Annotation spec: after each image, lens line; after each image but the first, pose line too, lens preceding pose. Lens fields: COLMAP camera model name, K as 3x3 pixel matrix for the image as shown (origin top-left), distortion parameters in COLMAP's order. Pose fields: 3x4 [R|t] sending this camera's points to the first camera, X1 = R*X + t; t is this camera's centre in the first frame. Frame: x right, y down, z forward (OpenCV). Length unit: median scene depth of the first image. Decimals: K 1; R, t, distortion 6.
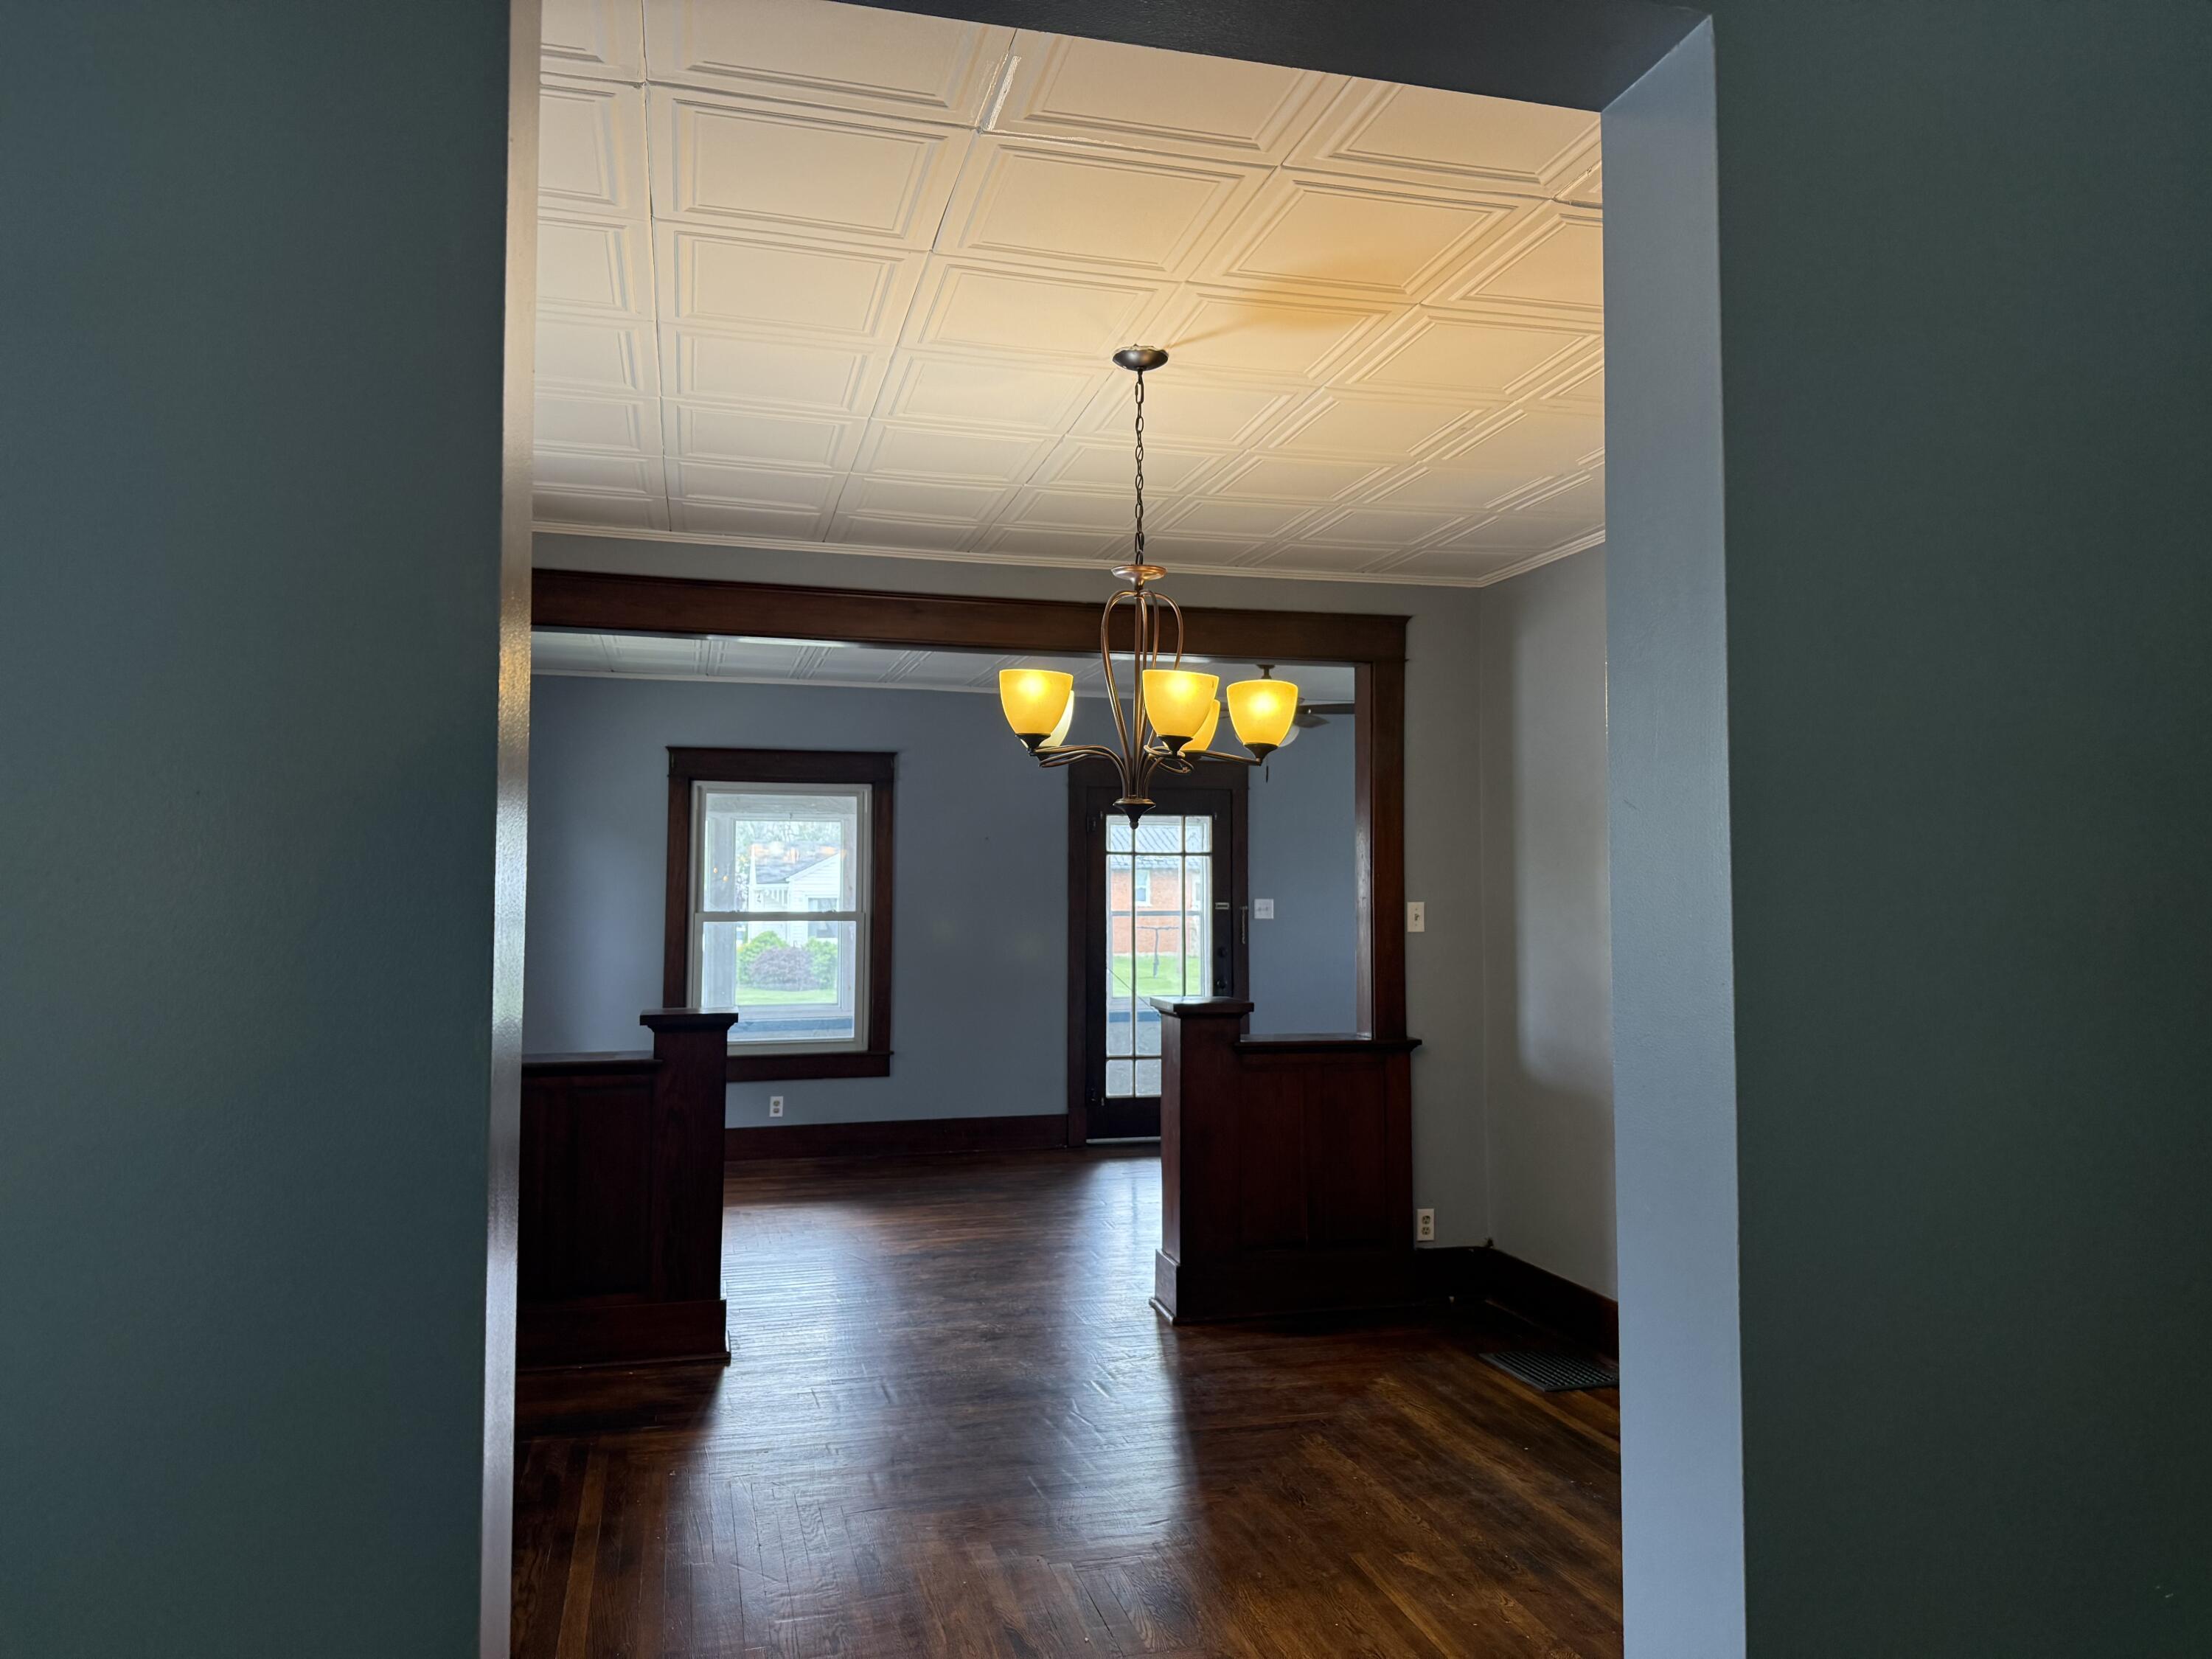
lens RADIAL K [[1517.1, 0, 1136.3], [0, 1517.1, 832.8], [0, 0, 1]] dist [0.103432, -0.155940]
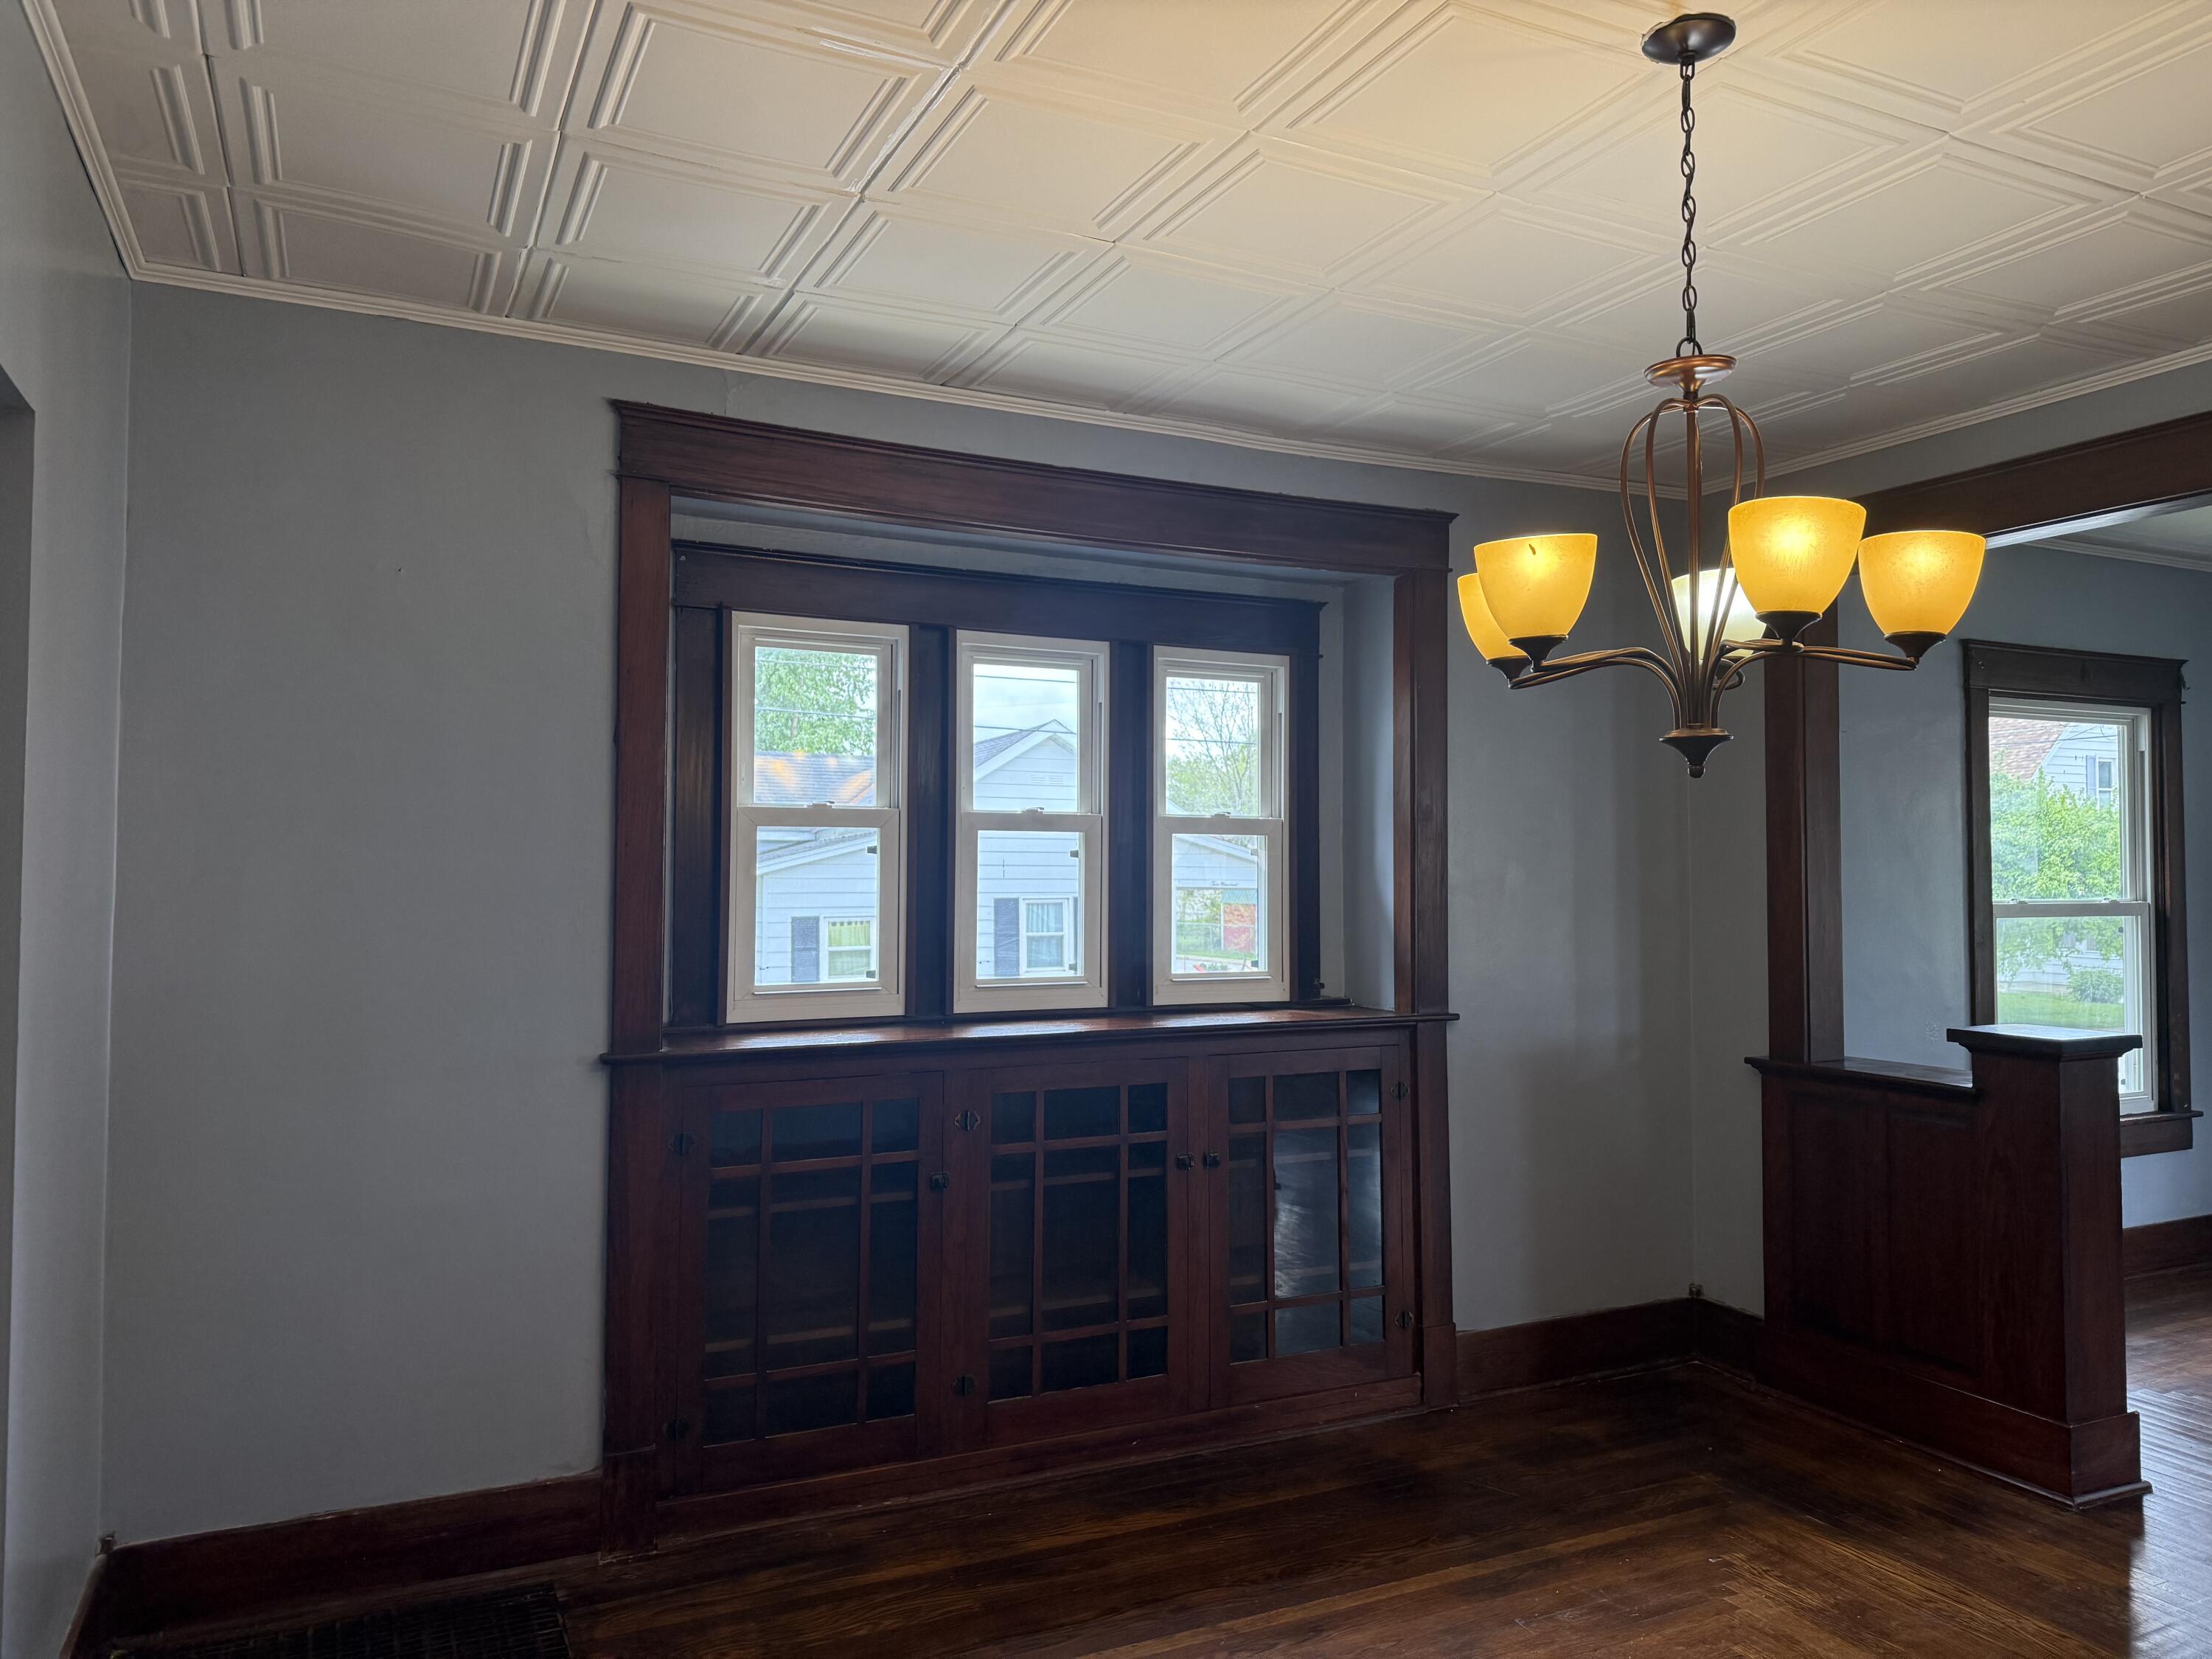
lens RADIAL K [[1544.6, 0, 1100.0], [0, 1544.6, 826.6], [0, 0, 1]] dist [0.073420, -0.097608]
pose [[0.176446, -0.034057, -0.983721, 0.327125], [0.039092, 0.998855, -0.027569, 0.015331], [0.983534, -0.033591, 0.177576, 0.347460]]
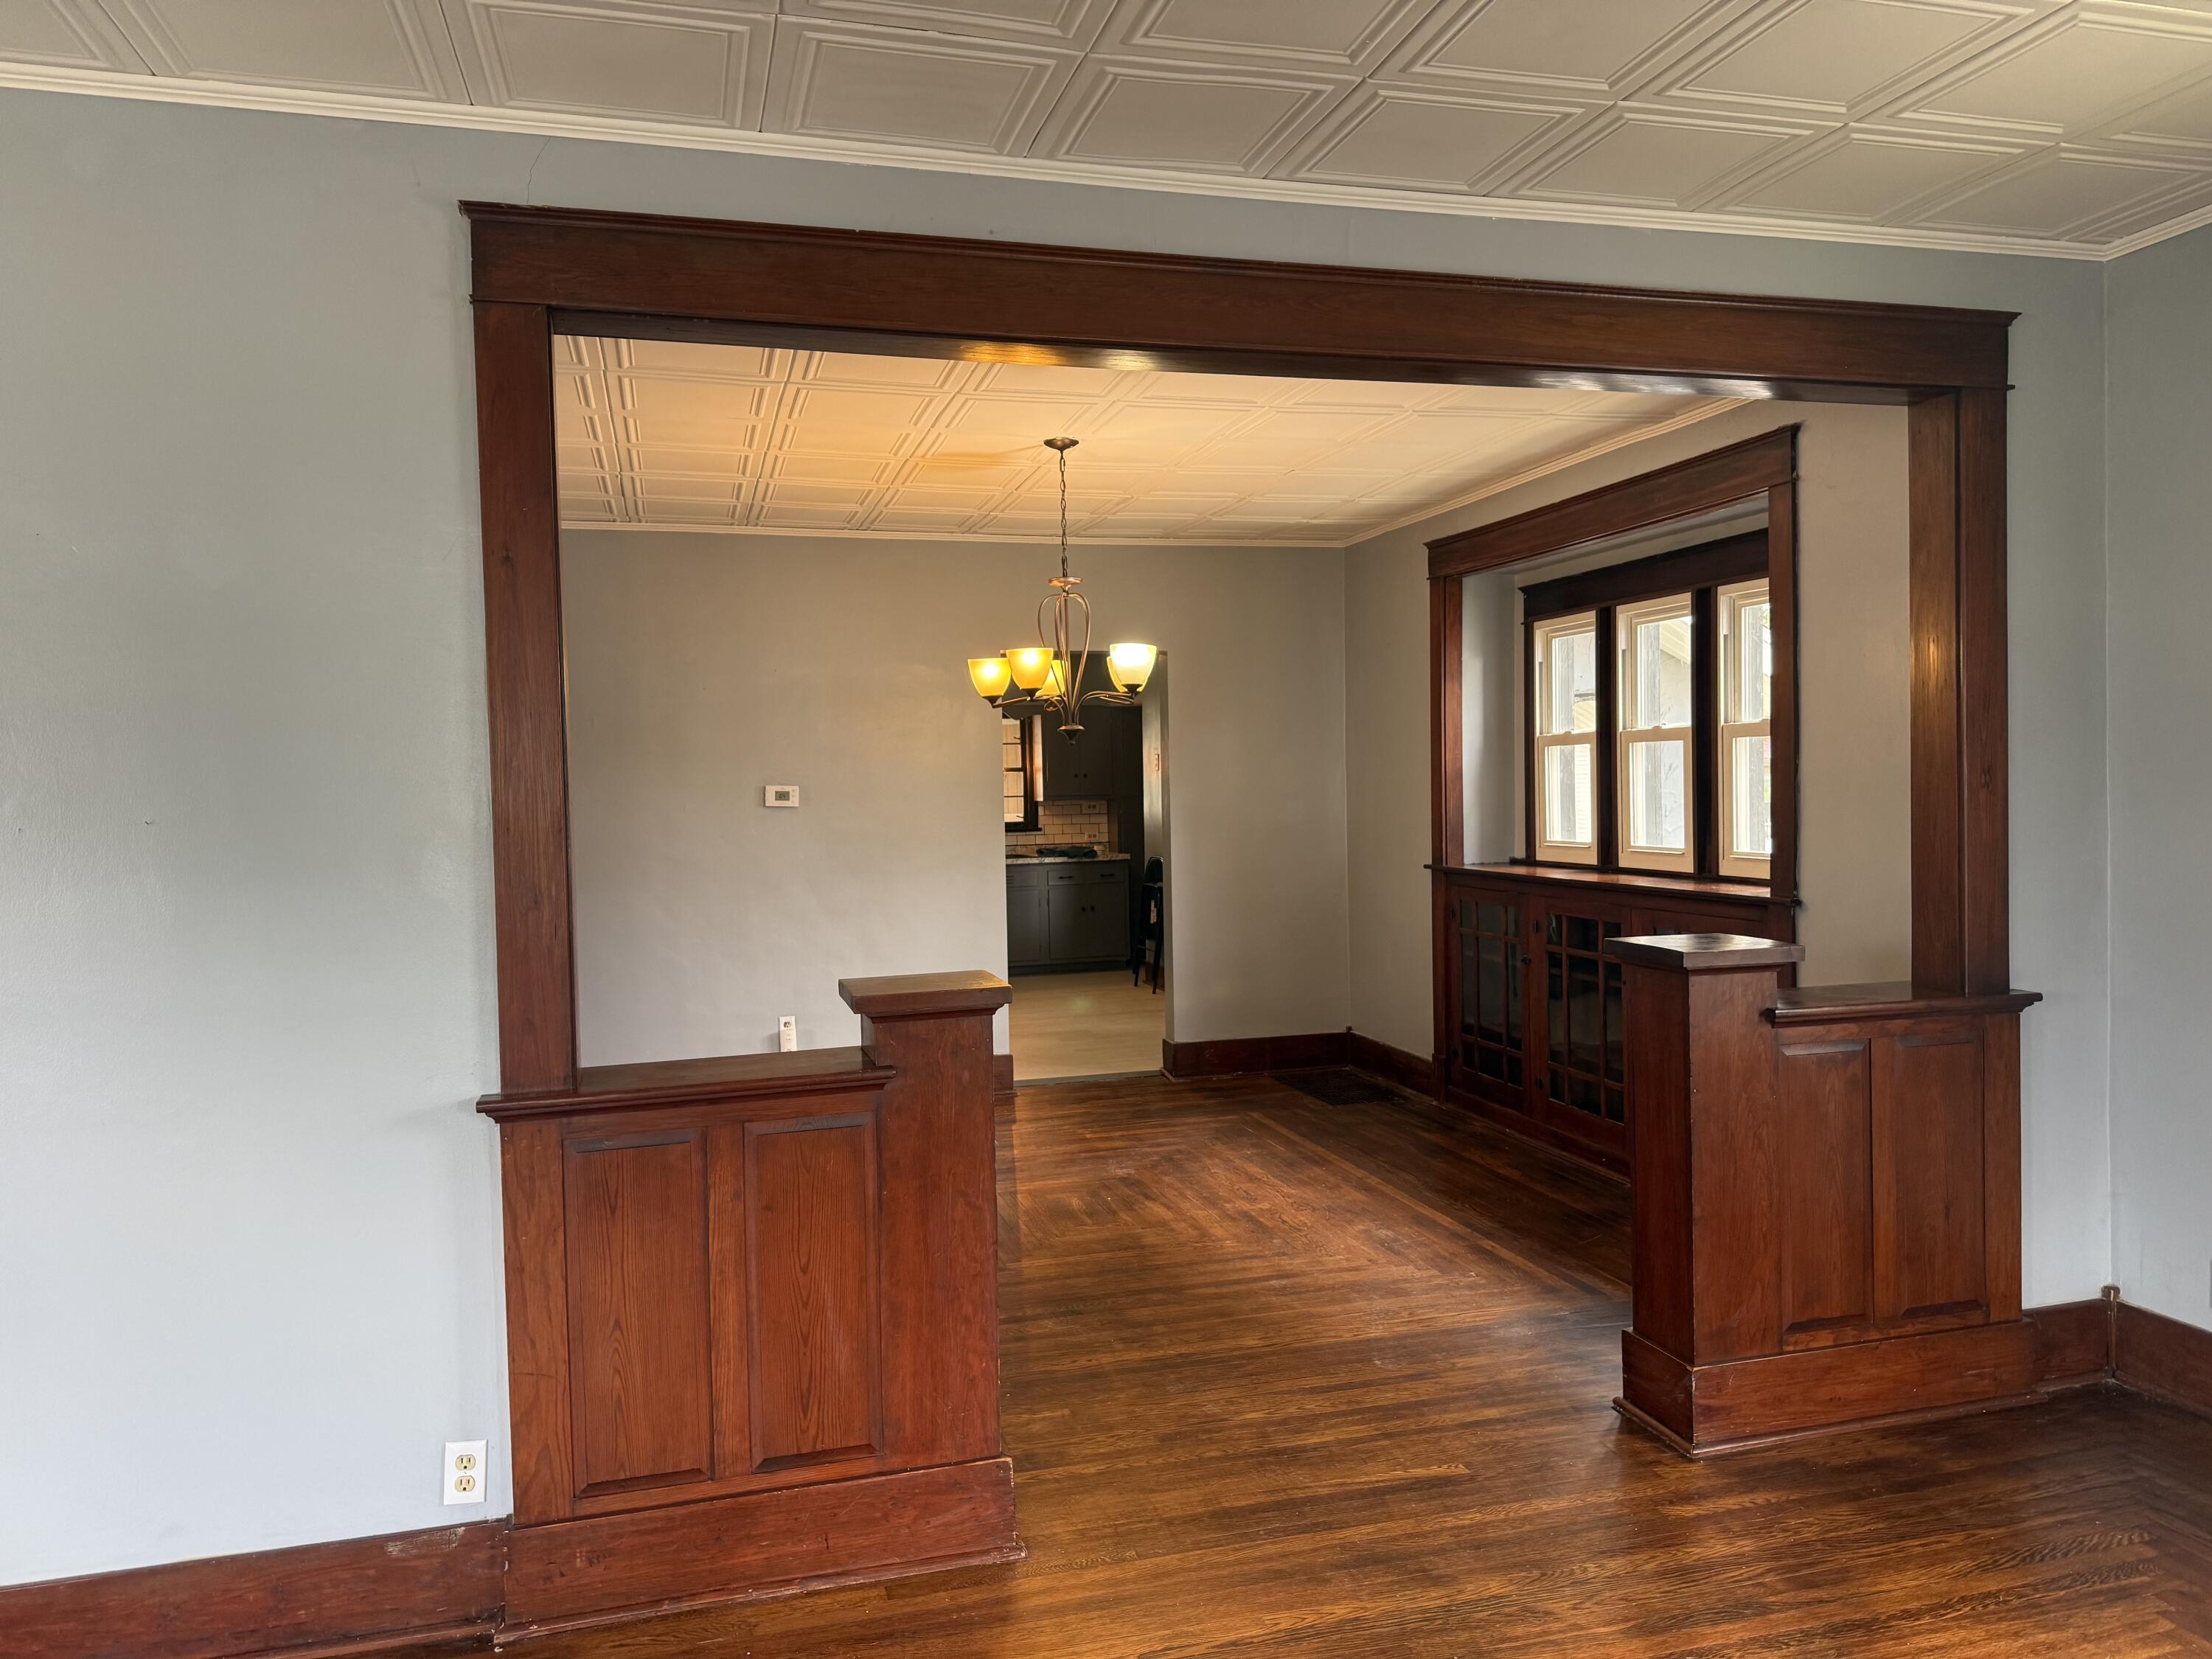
lens RADIAL K [[1544.6, 0, 1100.0], [0, 1544.6, 826.6], [0, 0, 1]] dist [0.073420, -0.097608]
pose [[-0.999745, 0.020704, 0.008974, -0.022941], [0.020583, 0.999698, -0.013406, 0.056878], [-0.009249, -0.013218, -0.999870, 1.431967]]
